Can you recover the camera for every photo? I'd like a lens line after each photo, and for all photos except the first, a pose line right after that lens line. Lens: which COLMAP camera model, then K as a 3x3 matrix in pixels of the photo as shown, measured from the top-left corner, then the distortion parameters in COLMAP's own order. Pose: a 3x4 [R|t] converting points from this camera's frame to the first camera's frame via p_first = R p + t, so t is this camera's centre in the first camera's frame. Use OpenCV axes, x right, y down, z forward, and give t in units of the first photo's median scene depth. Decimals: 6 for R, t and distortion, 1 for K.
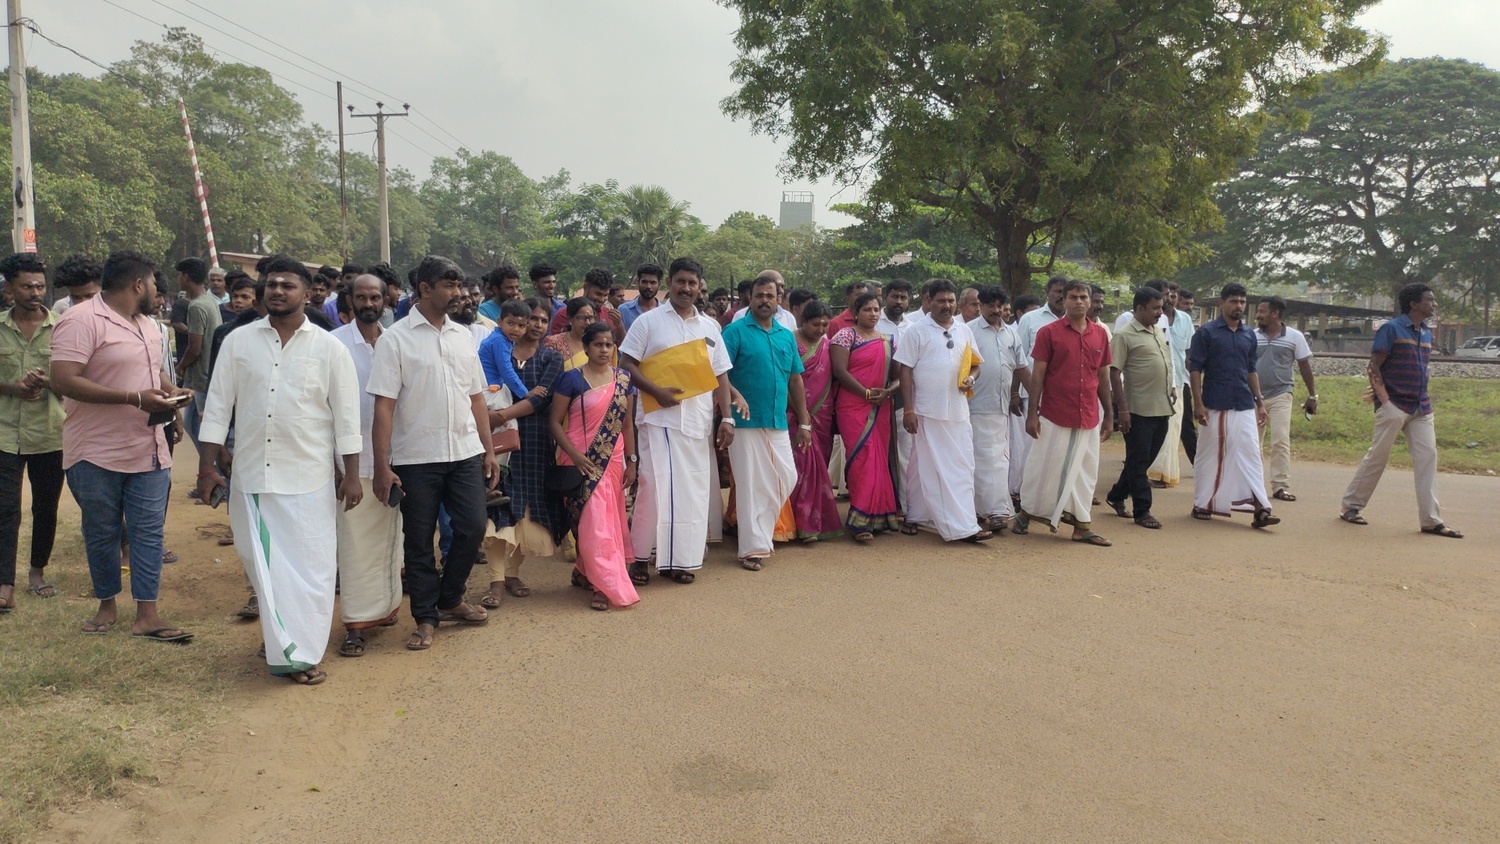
lens RADIAL K [[1139.7, 0, 738.7], [0, 1139.7, 421.2], [0, 0, 1]] dist [0.056877, -0.047756]
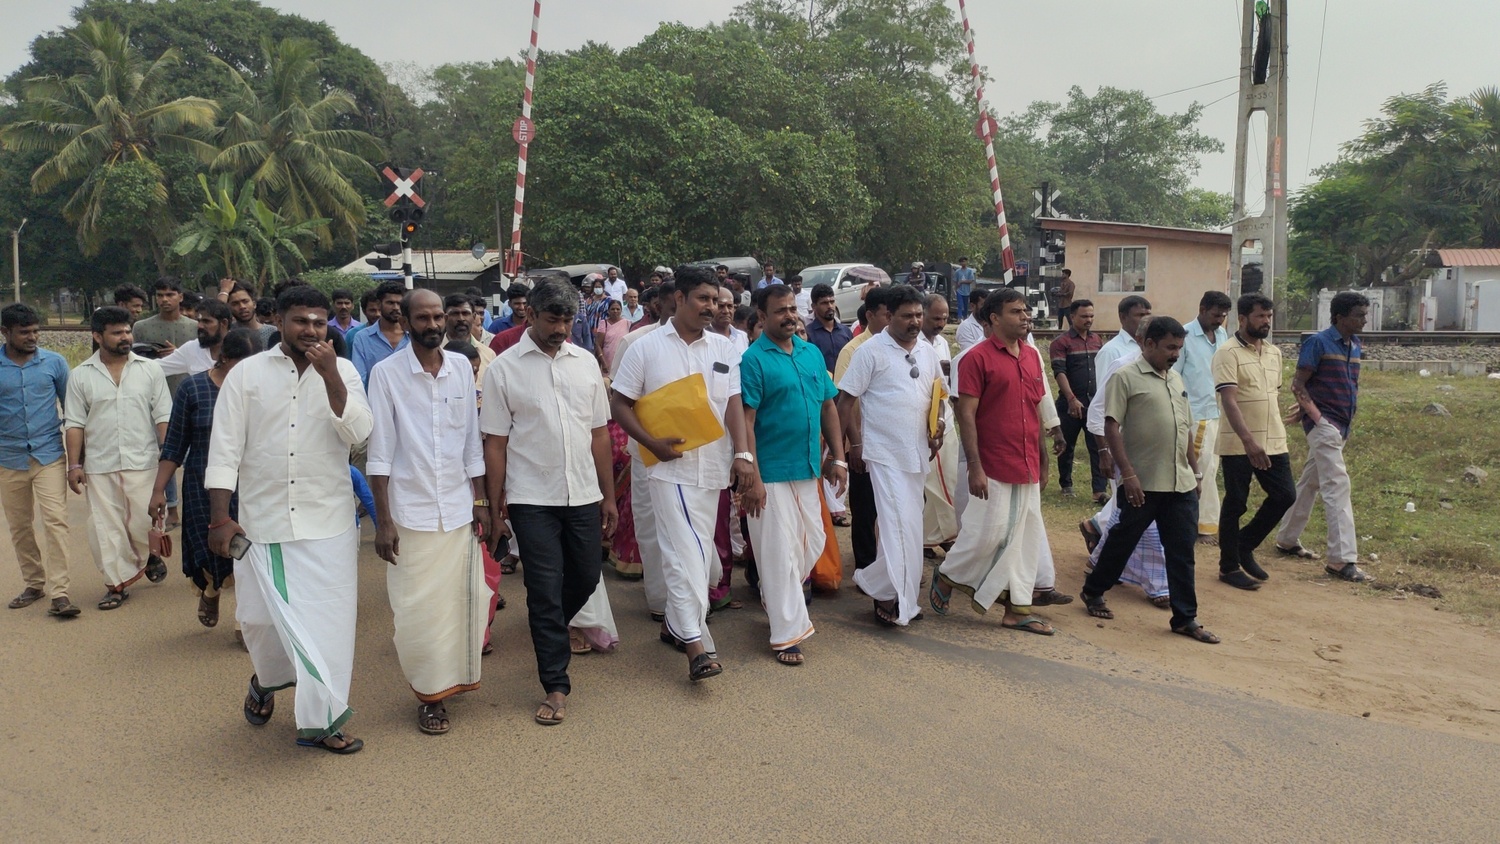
lens RADIAL K [[1139.7, 0, 738.7], [0, 1139.7, 421.2], [0, 0, 1]] dist [0.056877, -0.047756]
pose [[0.937418, 0.007271, -0.348129, -0.255970], [0.000696, 0.999741, 0.022753, -0.031919], [0.348204, -0.021571, 0.937170, 0.228317]]
